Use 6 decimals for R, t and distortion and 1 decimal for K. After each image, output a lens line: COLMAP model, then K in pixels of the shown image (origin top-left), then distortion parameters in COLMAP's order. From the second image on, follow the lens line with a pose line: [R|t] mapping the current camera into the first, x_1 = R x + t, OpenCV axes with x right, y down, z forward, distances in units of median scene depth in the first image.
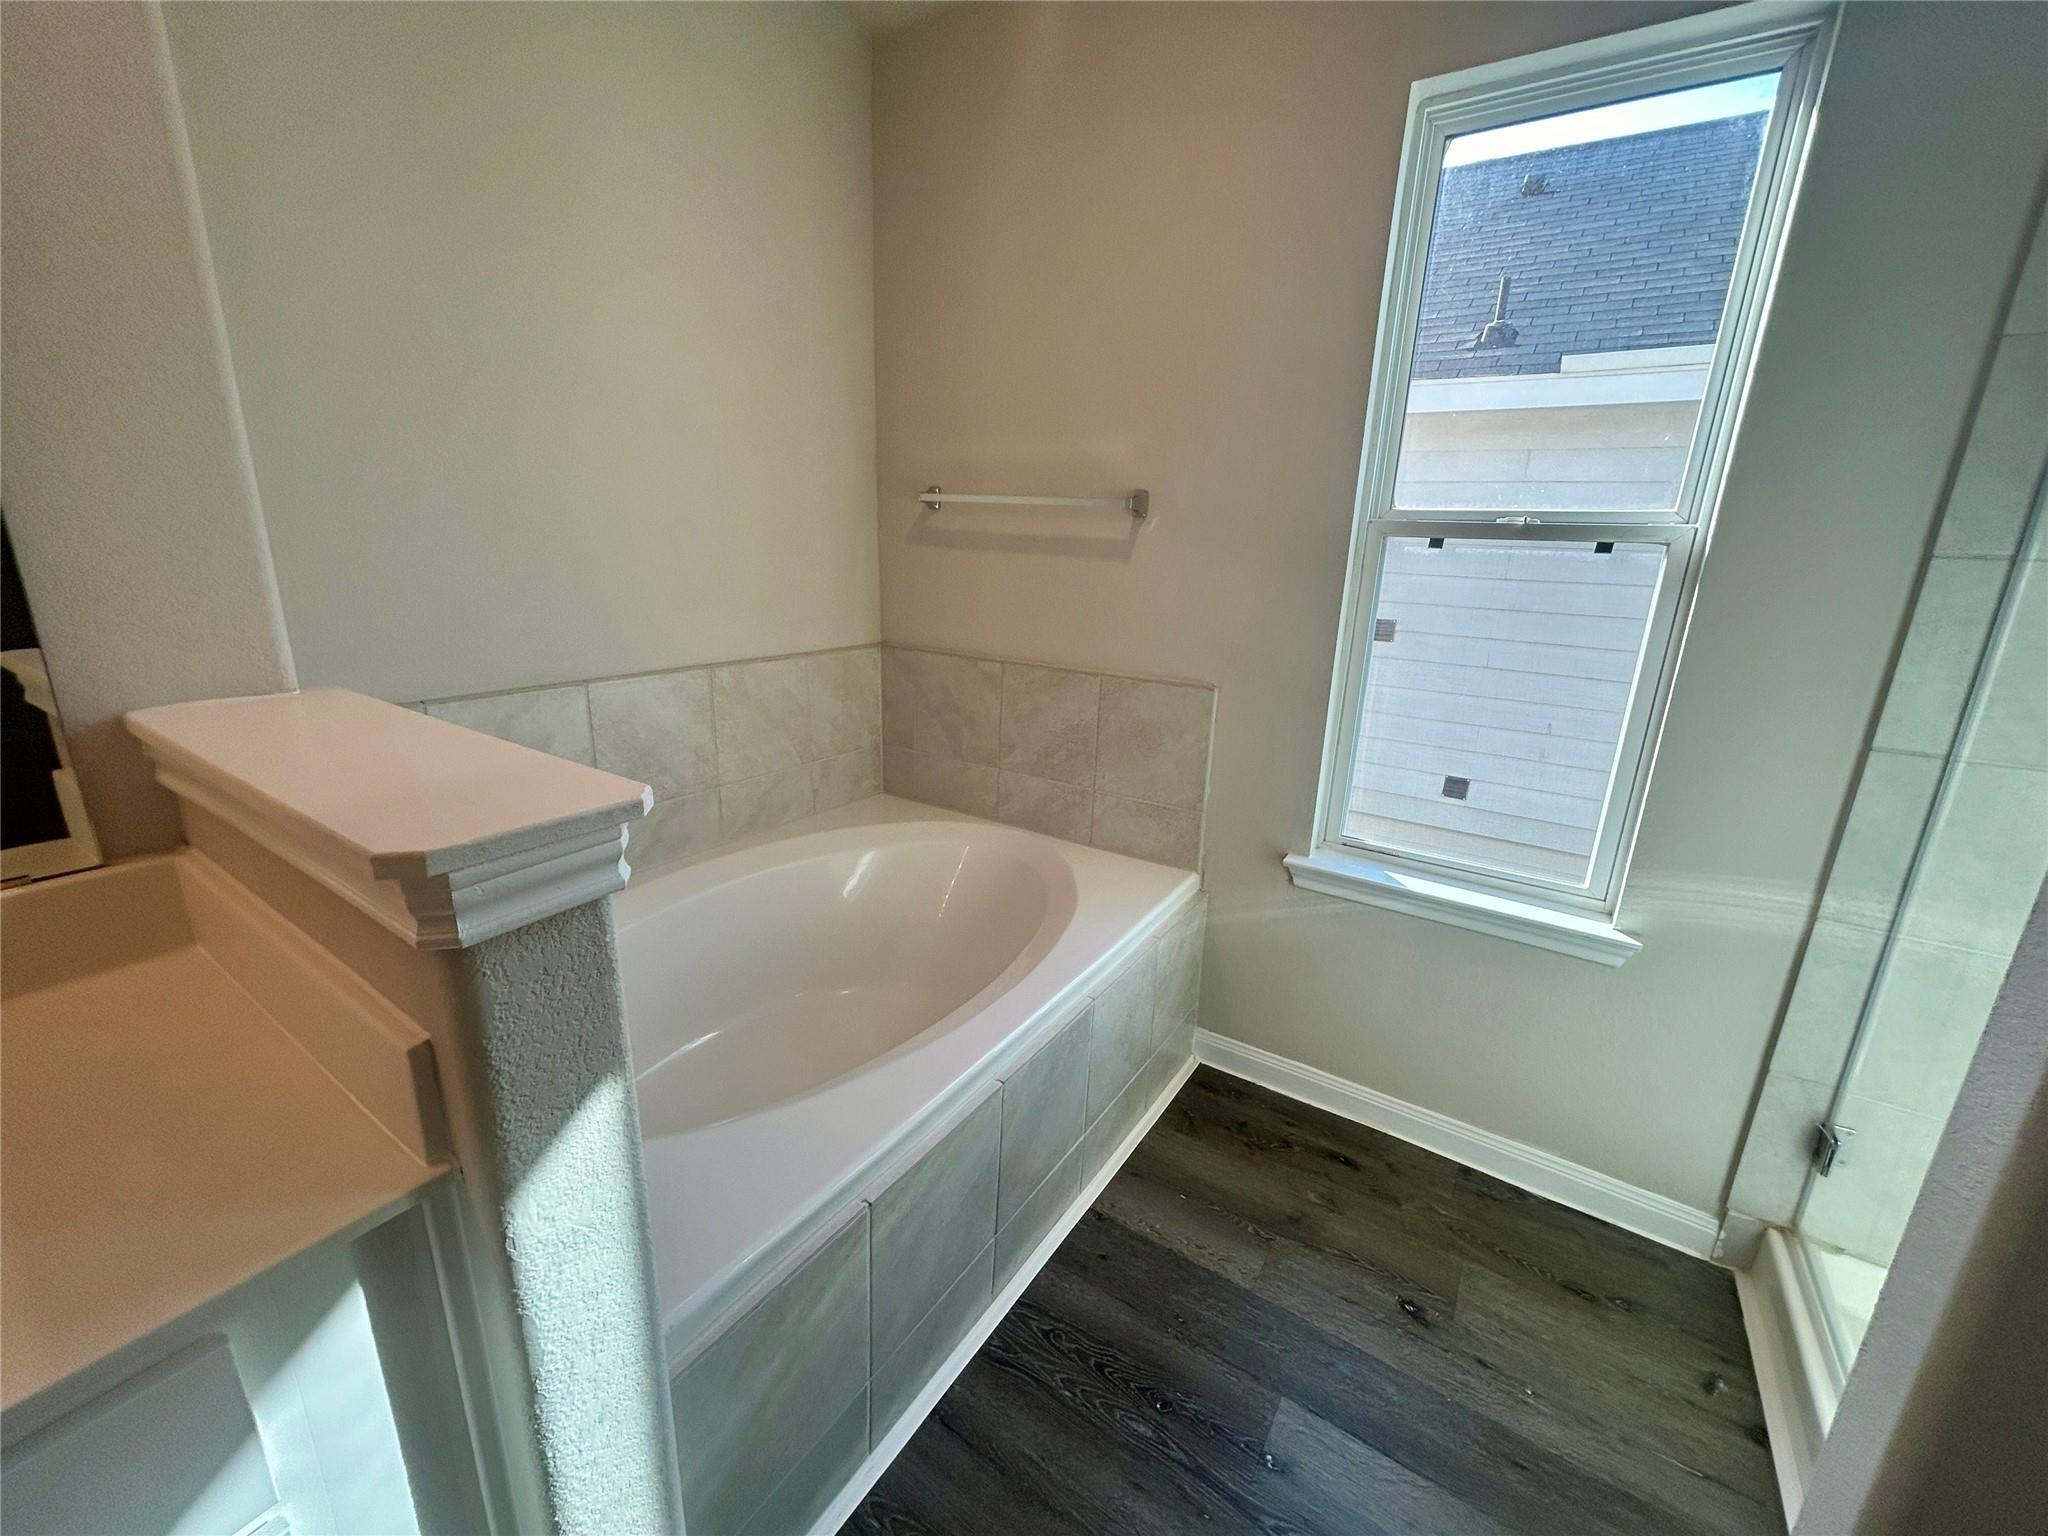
lens RADIAL K [[821.9, 0, 1024.0], [0, 821.9, 768.0], [0, 0, 1]] dist [0.000491, -0.000172]
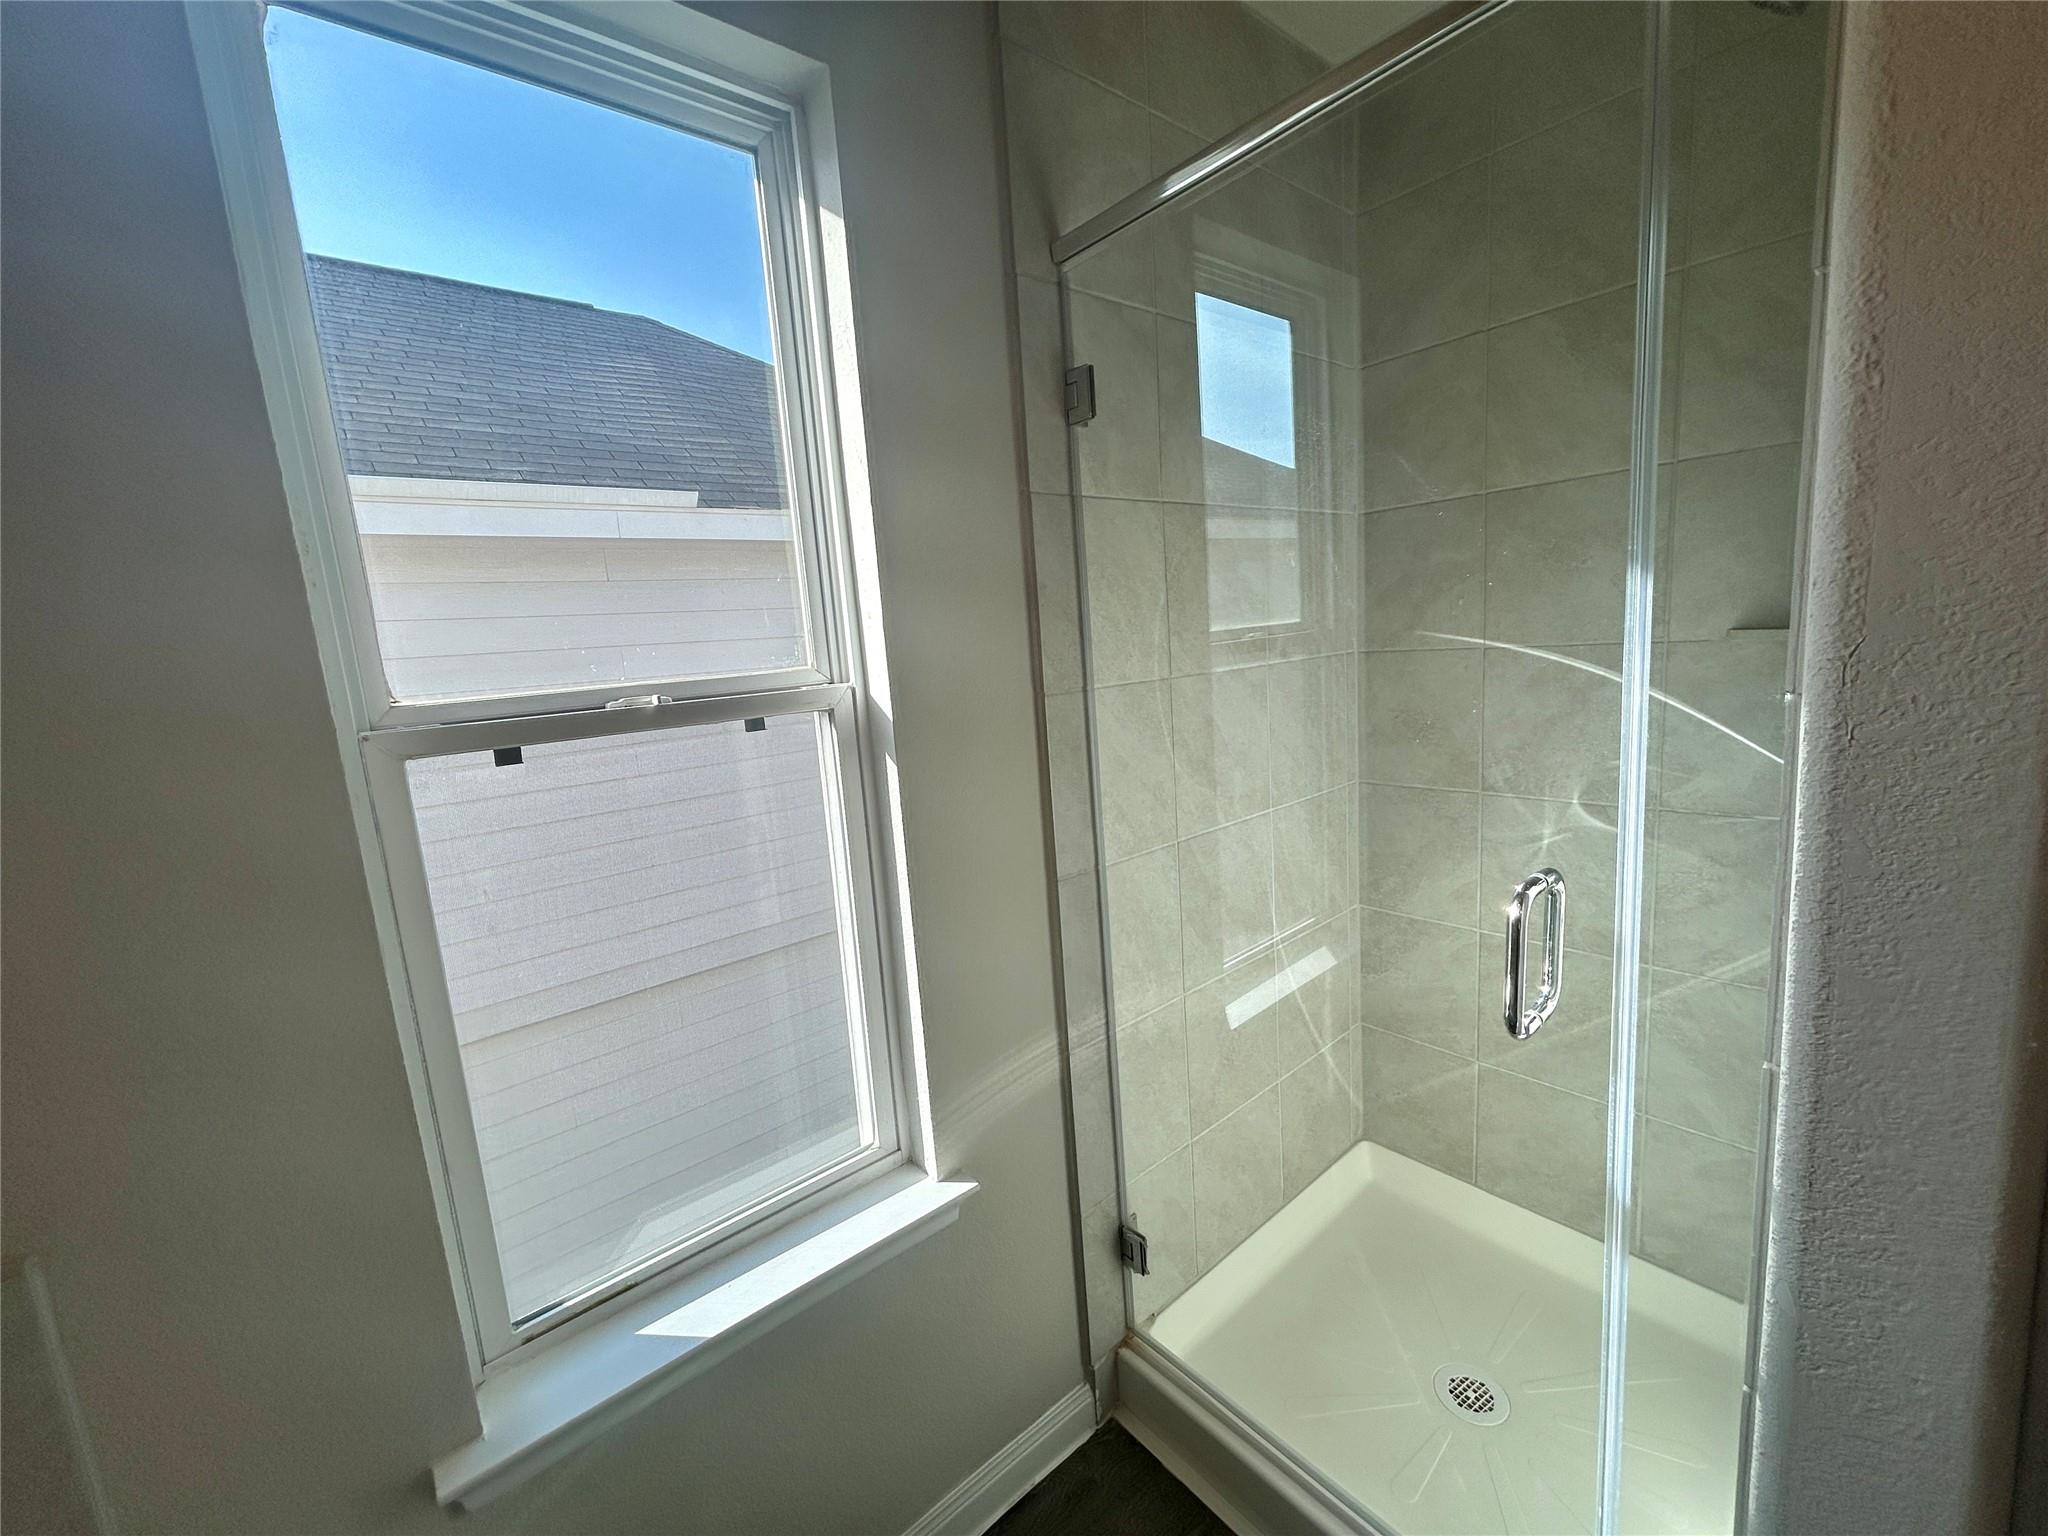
lens RADIAL K [[821.9, 0, 1024.0], [0, 821.9, 768.0], [0, 0, 1]] dist [0.000491, -0.000172]
pose [[0.283473, -0.198449, 0.938222, 0.090561], [0.344786, 0.934024, 0.093387, -0.216784], [-0.894855, 0.297013, 0.333193, 0.557511]]
